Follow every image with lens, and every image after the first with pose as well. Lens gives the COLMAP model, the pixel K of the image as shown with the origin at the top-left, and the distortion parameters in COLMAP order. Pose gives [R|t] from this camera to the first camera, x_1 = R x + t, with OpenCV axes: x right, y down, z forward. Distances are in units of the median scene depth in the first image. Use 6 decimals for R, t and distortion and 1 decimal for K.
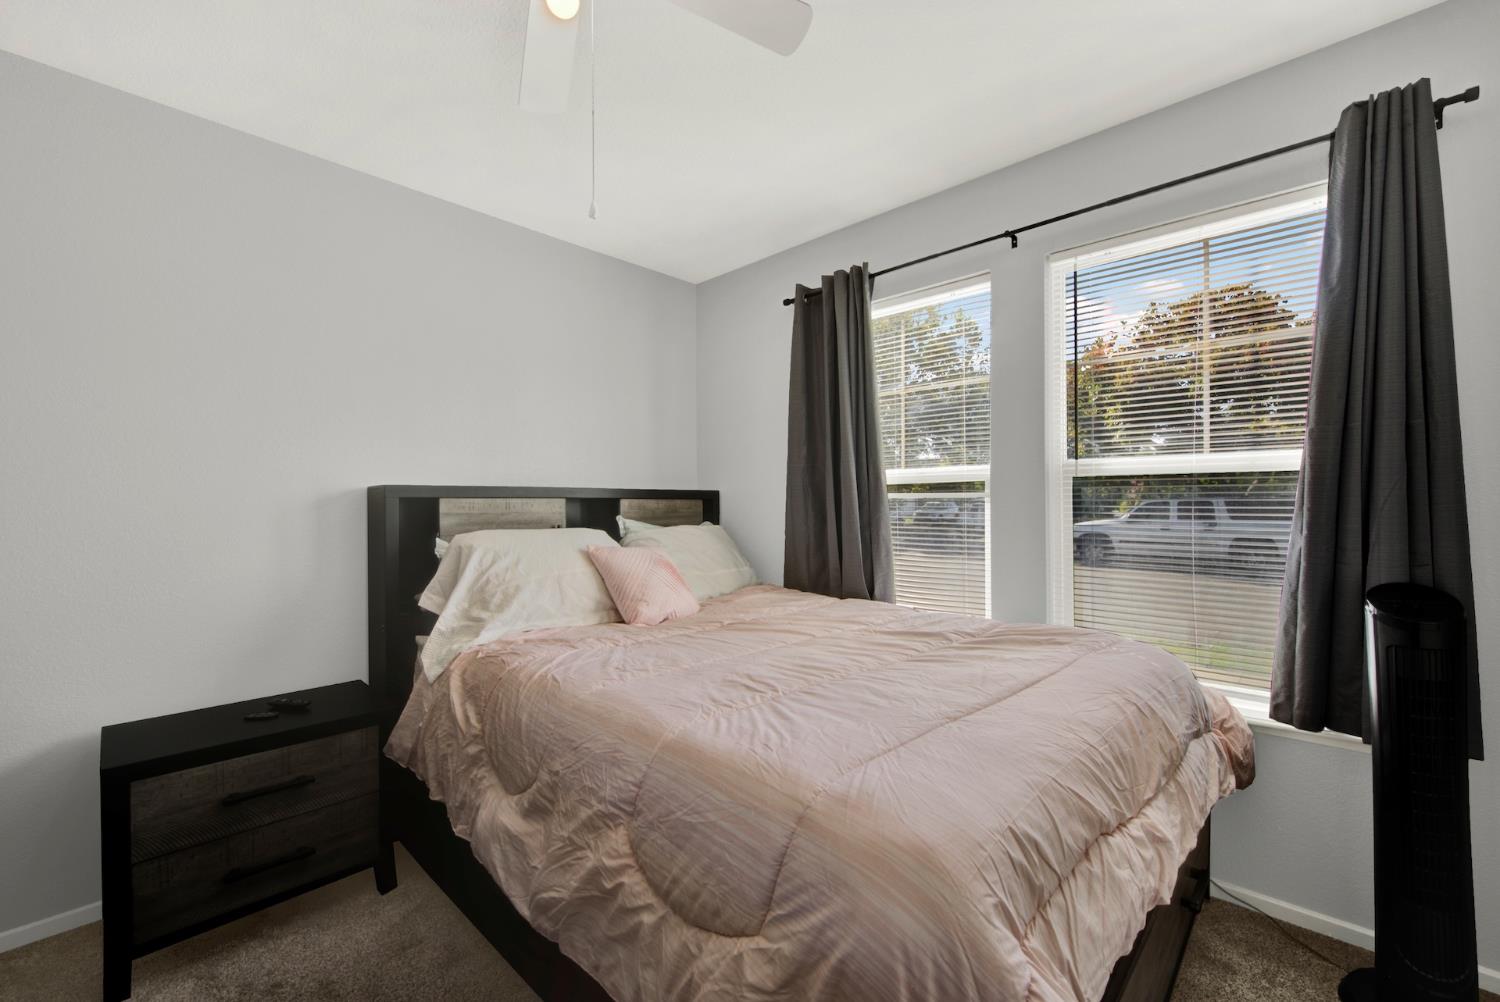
lens RADIAL K [[601.1, 0, 758.1], [0, 601.1, 503.1], [0, 0, 1]] dist [-0.000060, -0.000615]
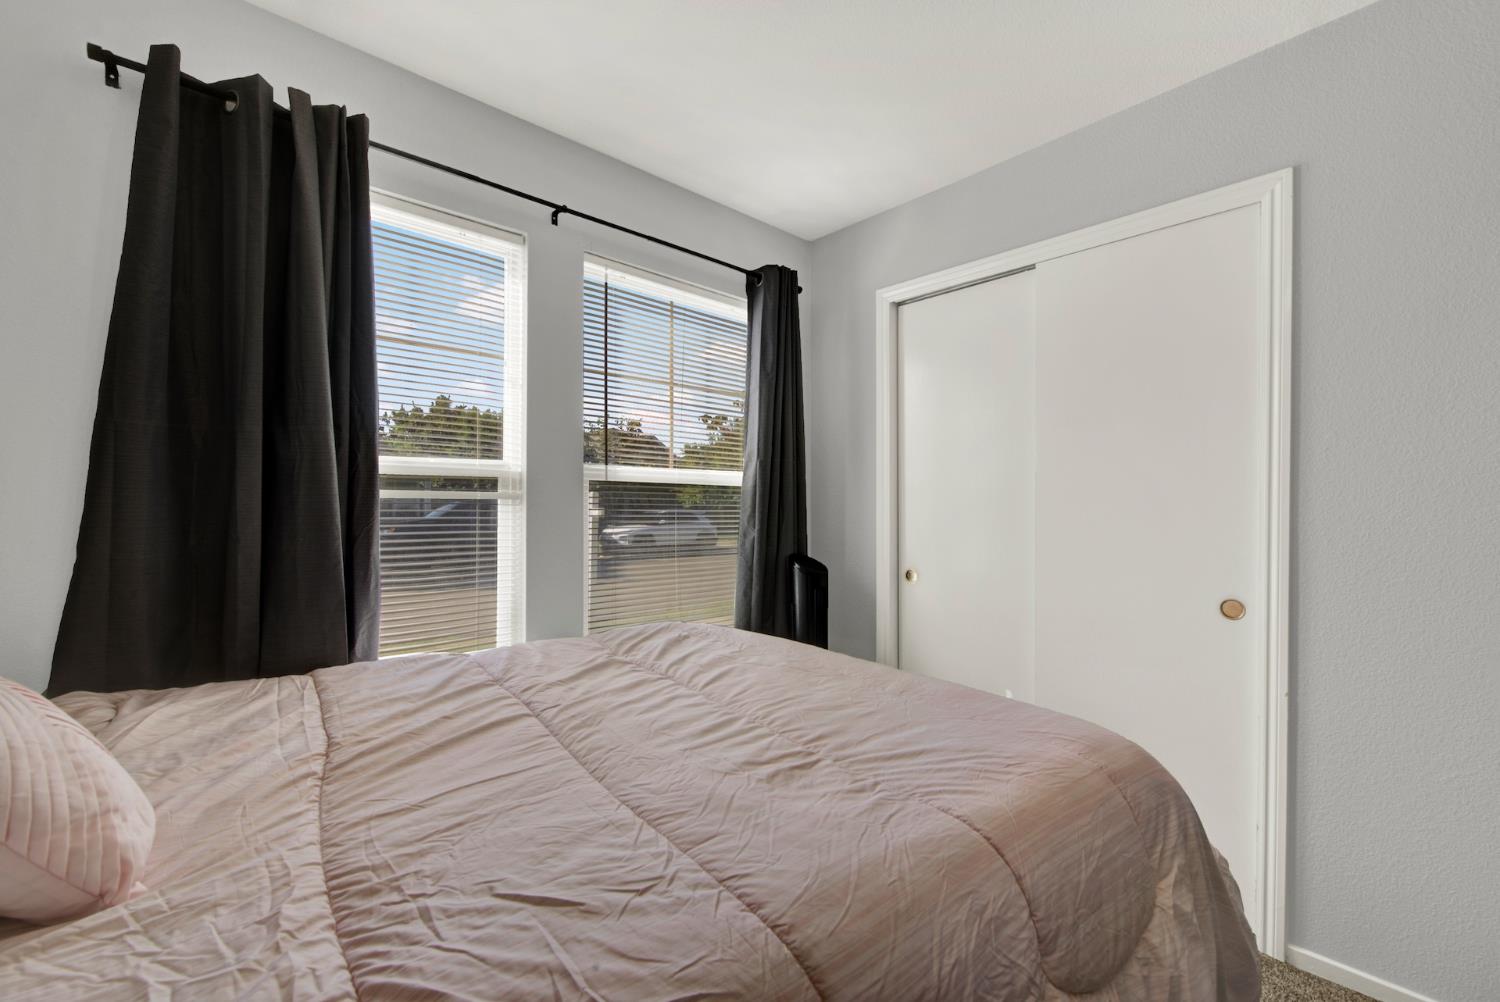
lens RADIAL K [[601.1, 0, 758.1], [0, 601.1, 503.1], [0, 0, 1]] dist [-0.000060, -0.000615]
pose [[0.098772, 0.010412, 0.995056, -0.674596], [-0.006754, 0.999929, -0.009792, 0.003387], [-0.995087, -0.005754, 0.098835, 0.910539]]
